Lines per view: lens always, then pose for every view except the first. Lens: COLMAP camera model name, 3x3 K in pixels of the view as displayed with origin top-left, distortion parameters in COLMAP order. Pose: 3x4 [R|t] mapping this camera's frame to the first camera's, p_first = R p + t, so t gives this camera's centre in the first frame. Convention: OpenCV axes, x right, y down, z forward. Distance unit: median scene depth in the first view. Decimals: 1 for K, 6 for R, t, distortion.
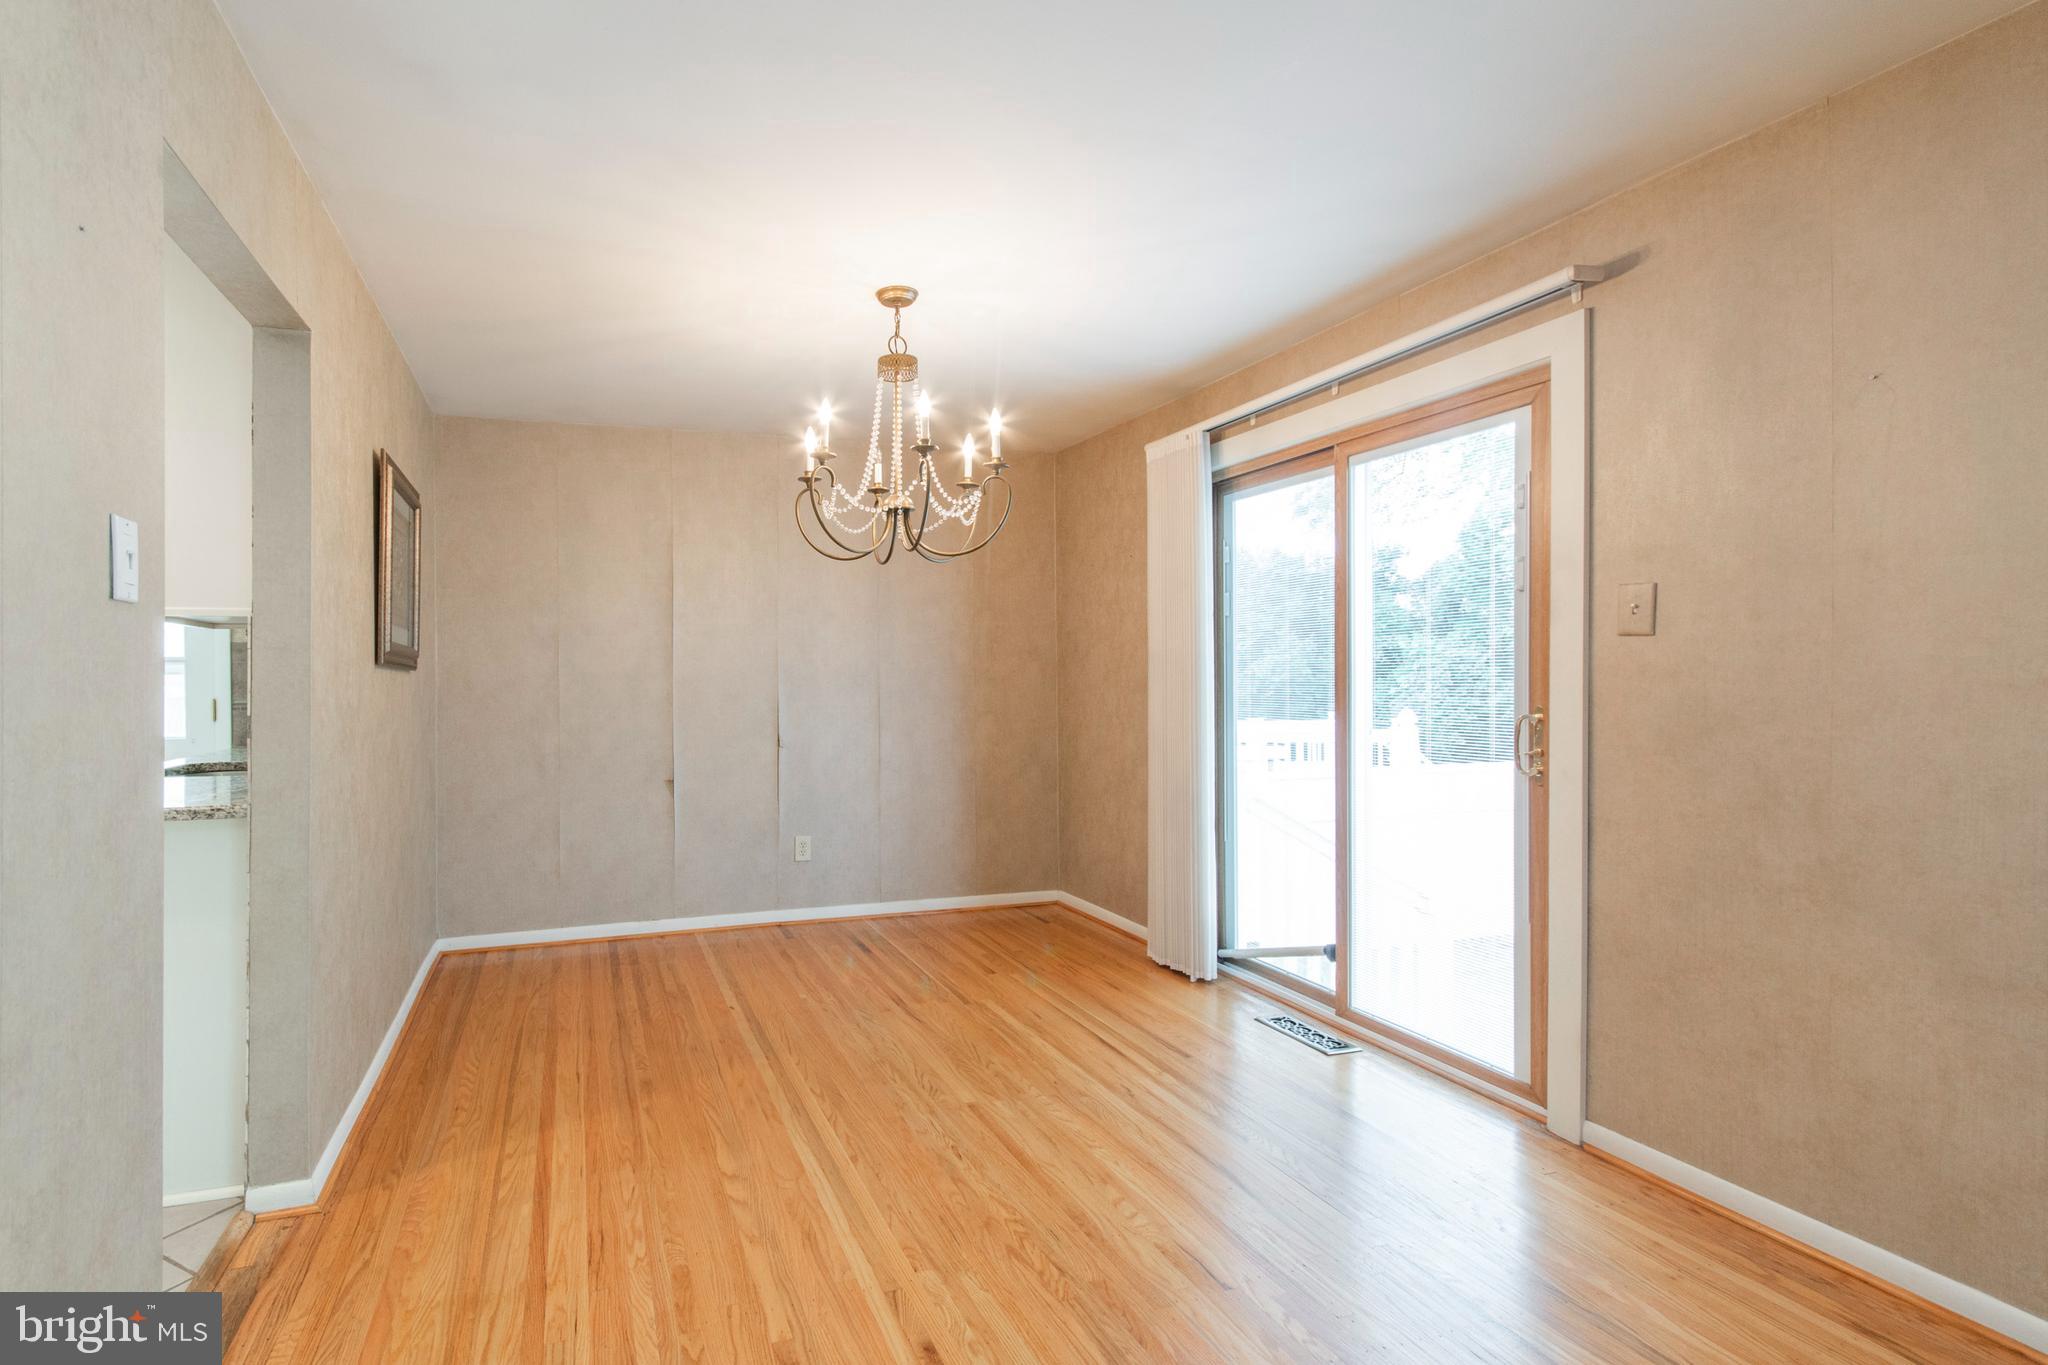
lens RADIAL K [[942.3, 0, 875.5], [0, 942.3, 678.2], [0, 0, 1]] dist [0.000156, 0.000107]
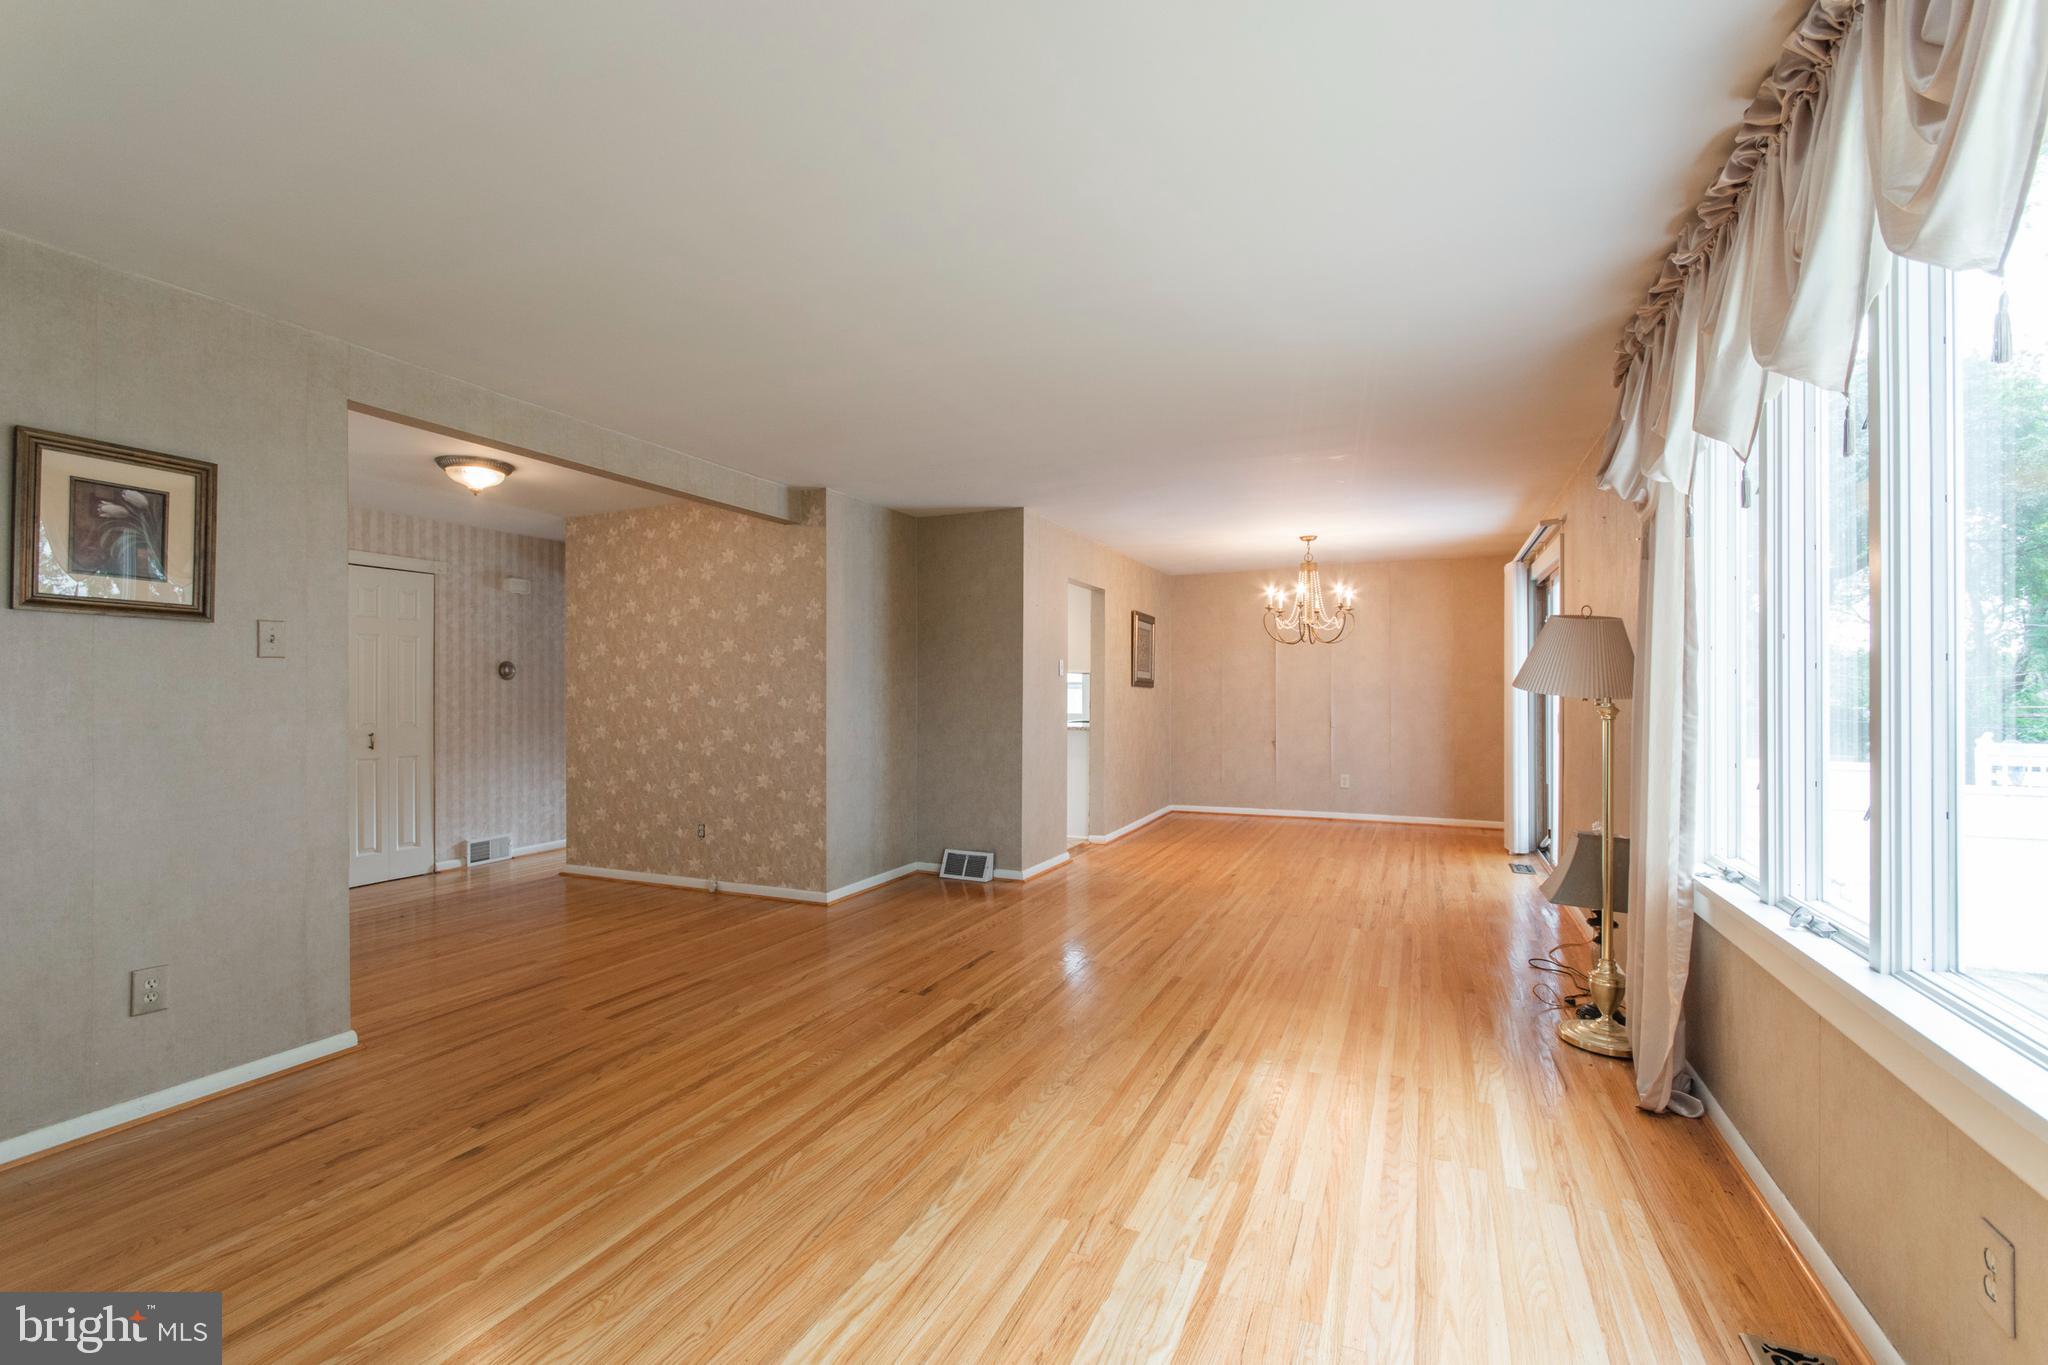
lens RADIAL K [[893.5, 0, 996.9], [0, 893.5, 686.3], [0, 0, 1]] dist [0.000516, 0.000374]
pose [[0.736554, 0.001906, -0.676376, 1.013943], [-0.006020, 0.999975, -0.003738, 0.000248], [0.676352, 0.006825, 0.736547, -1.291897]]
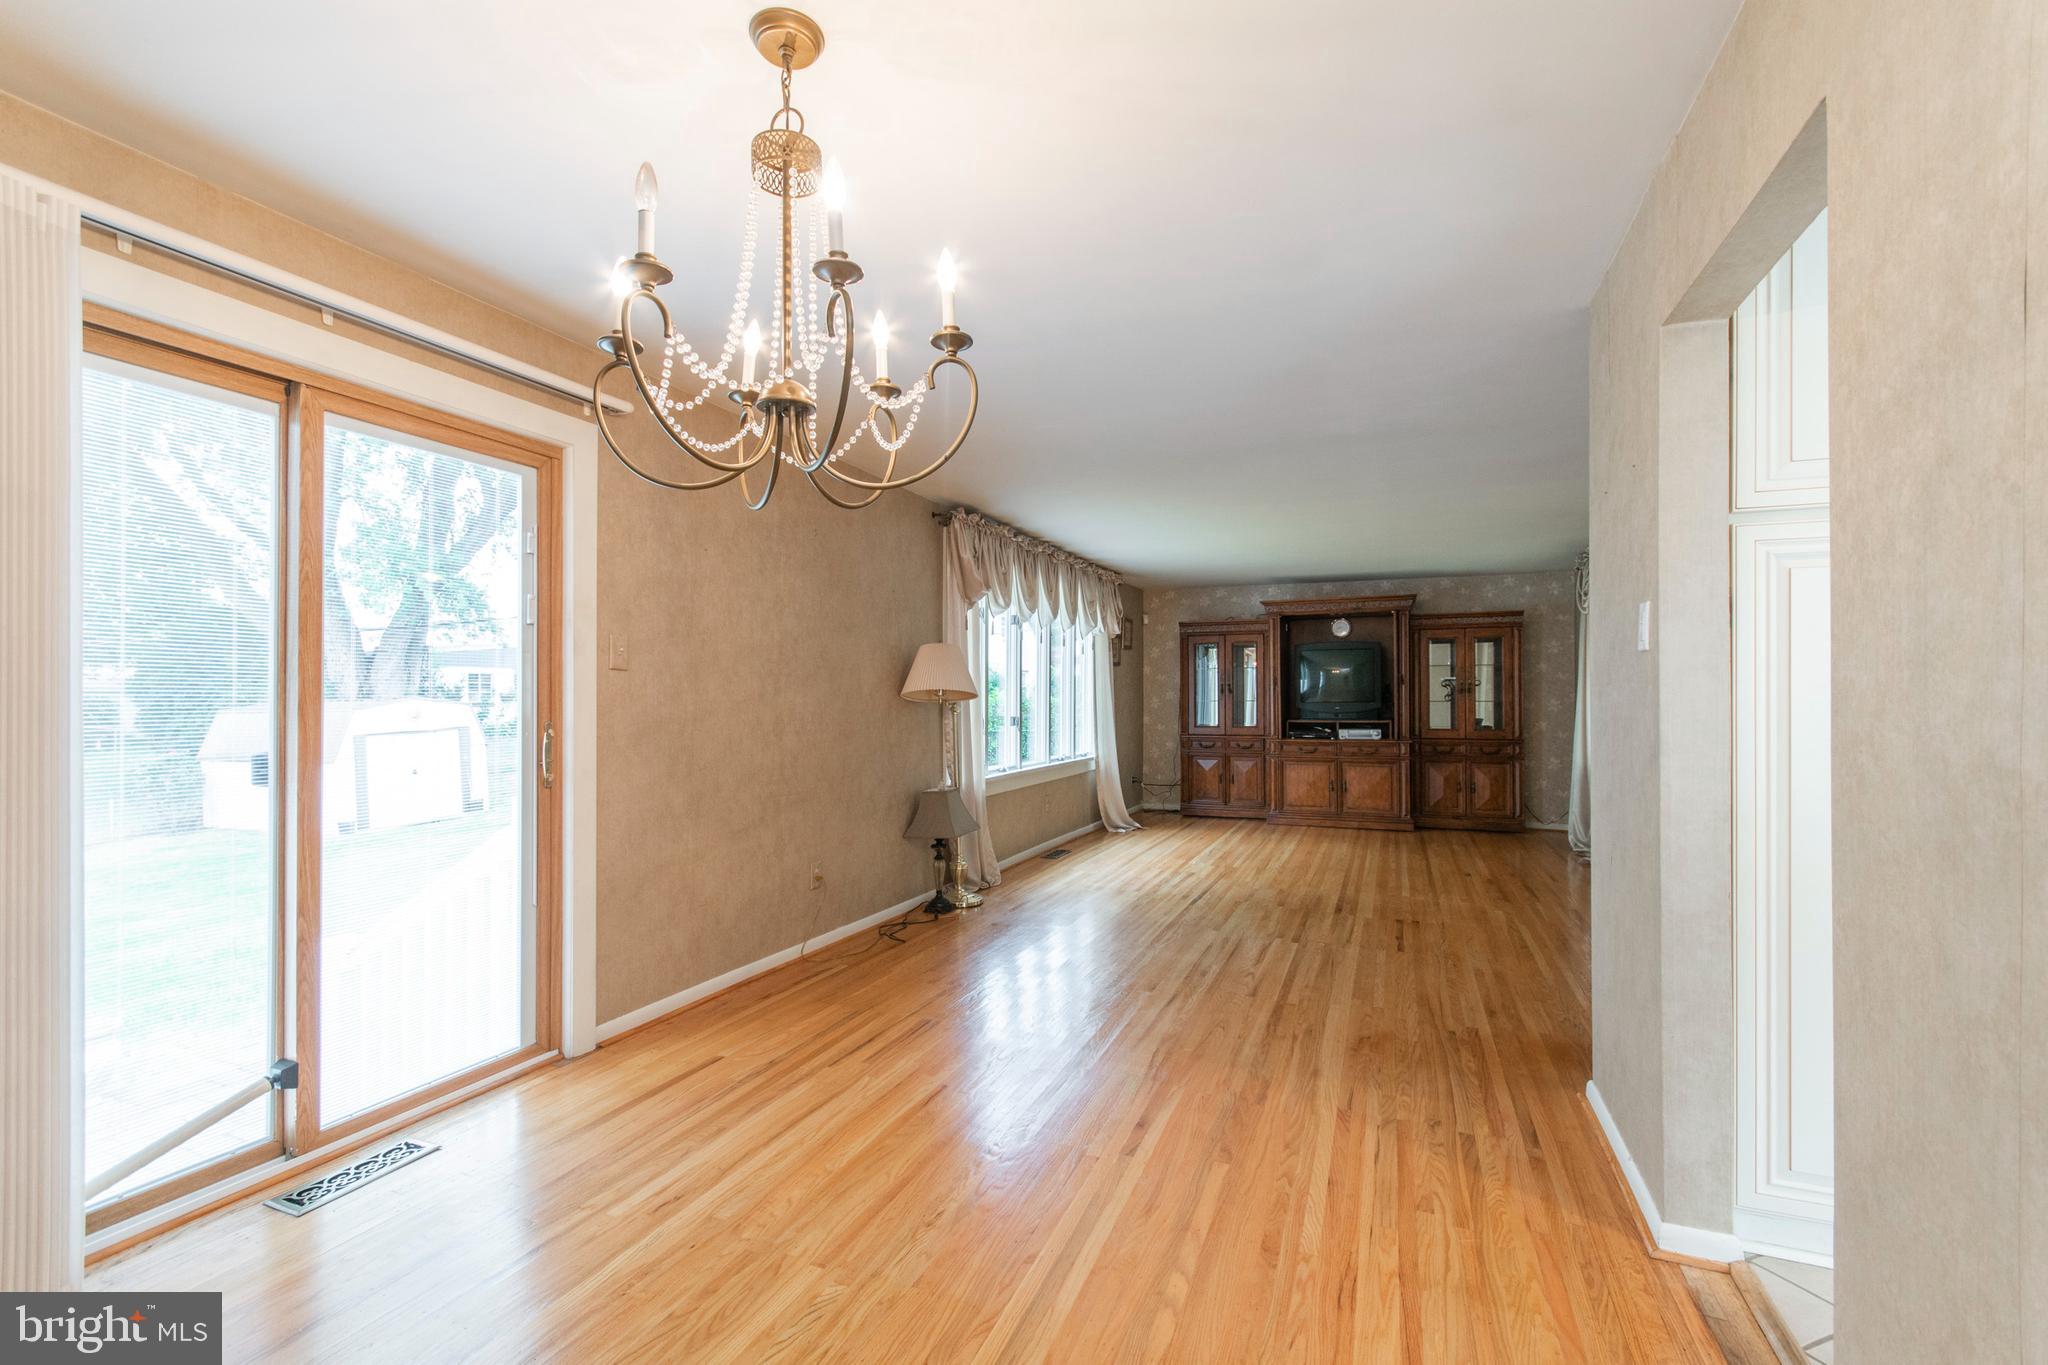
lens RADIAL K [[924.0, 0, 985.2], [0, 924.0, 693.8], [0, 0, 1]] dist [0.001466, 0.000402]
pose [[-0.751494, 0.006906, 0.659703, -0.443365], [0.003402, 0.999972, -0.006594, 0.002929], [-0.659731, -0.002711, -0.751497, 1.342724]]
